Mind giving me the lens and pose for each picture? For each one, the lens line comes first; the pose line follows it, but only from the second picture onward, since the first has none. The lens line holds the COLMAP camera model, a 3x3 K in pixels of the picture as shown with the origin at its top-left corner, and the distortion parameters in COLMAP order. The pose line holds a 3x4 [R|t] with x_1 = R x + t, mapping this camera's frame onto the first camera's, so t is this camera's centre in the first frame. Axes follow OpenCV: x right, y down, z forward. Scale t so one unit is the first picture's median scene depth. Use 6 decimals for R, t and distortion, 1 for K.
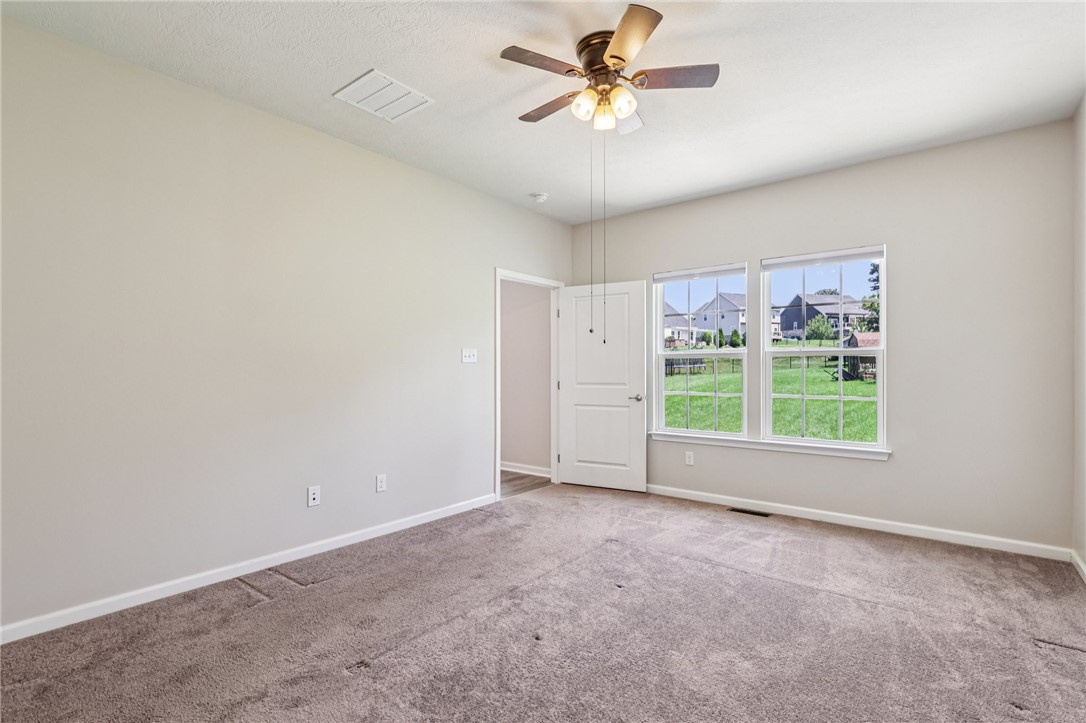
lens RADIAL K [[519.9, 0, 546.6], [0, 519.9, 362.0], [0, 0, 1]] dist [0.000860, 0.001010]
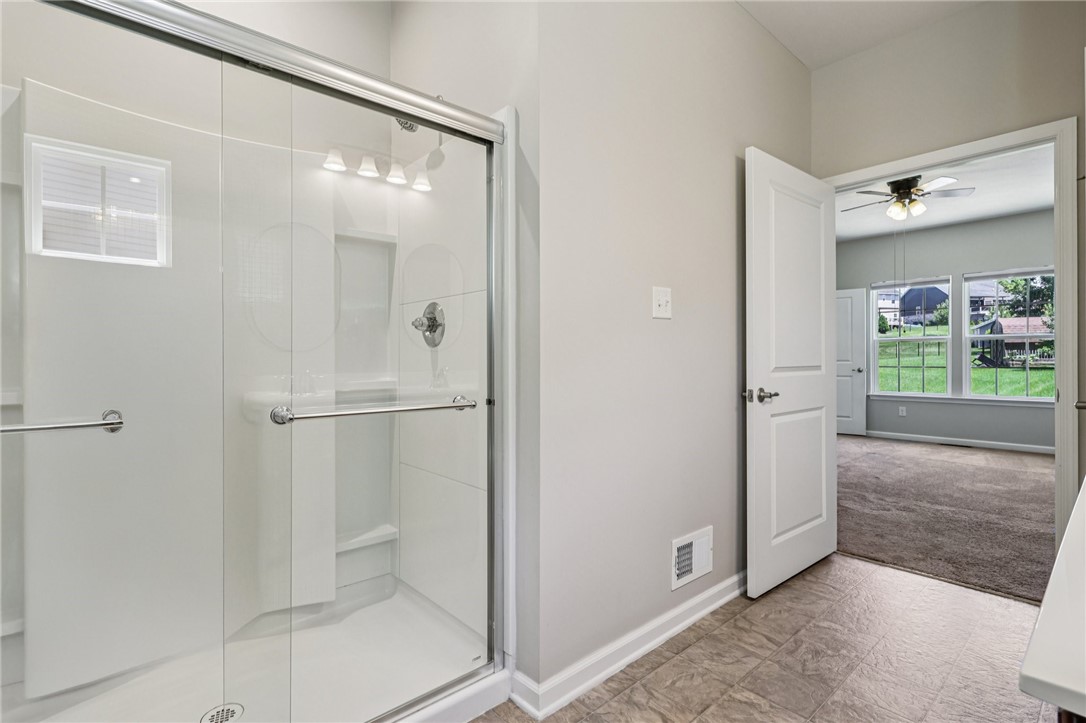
lens RADIAL K [[519.9, 0, 535.0], [0, 519.9, 357.5], [0, 0, 1]] dist [0.000860, 0.001010]
pose [[0.983822, -0.001990, -0.179137, -0.080174], [0.003989, 0.999934, 0.010802, 0.002661], [0.179104, -0.011341, 0.983765, -0.102482]]
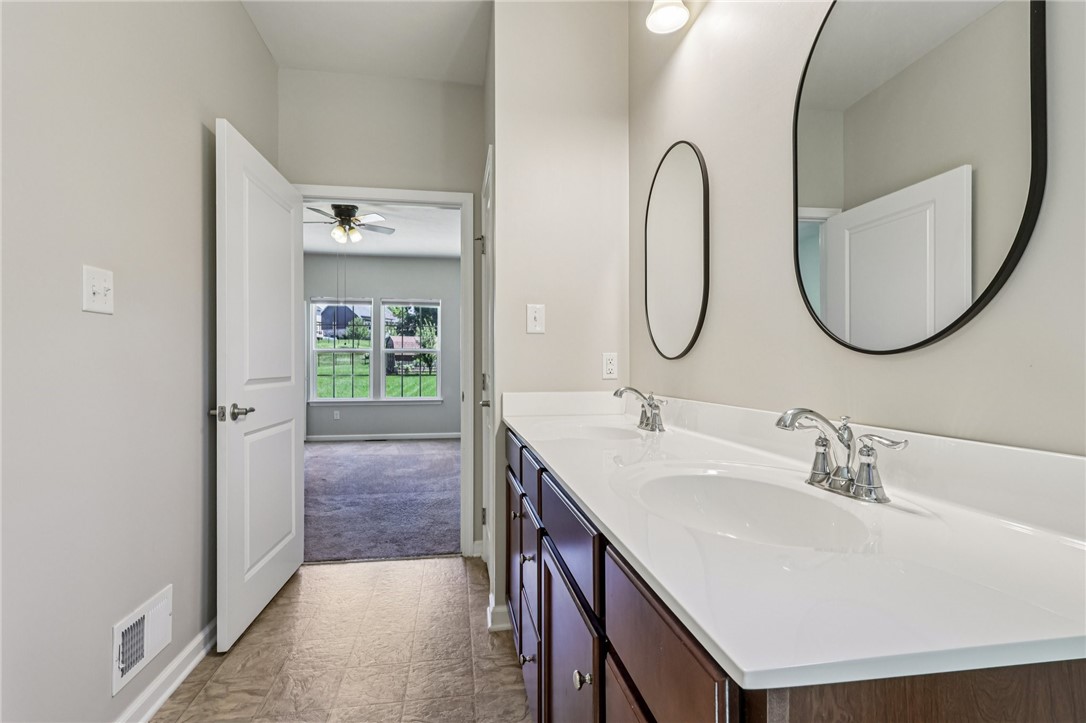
lens RADIAL K [[519.9, 0, 546.1], [0, 519.9, 367.3], [0, 0, 1]] dist [0.000860, 0.001010]
pose [[0.665336, 0.001942, 0.746541, -0.084003], [-0.013048, 0.999874, 0.009027, 0.002391], [-0.746430, -0.015747, 0.665278, -0.094971]]
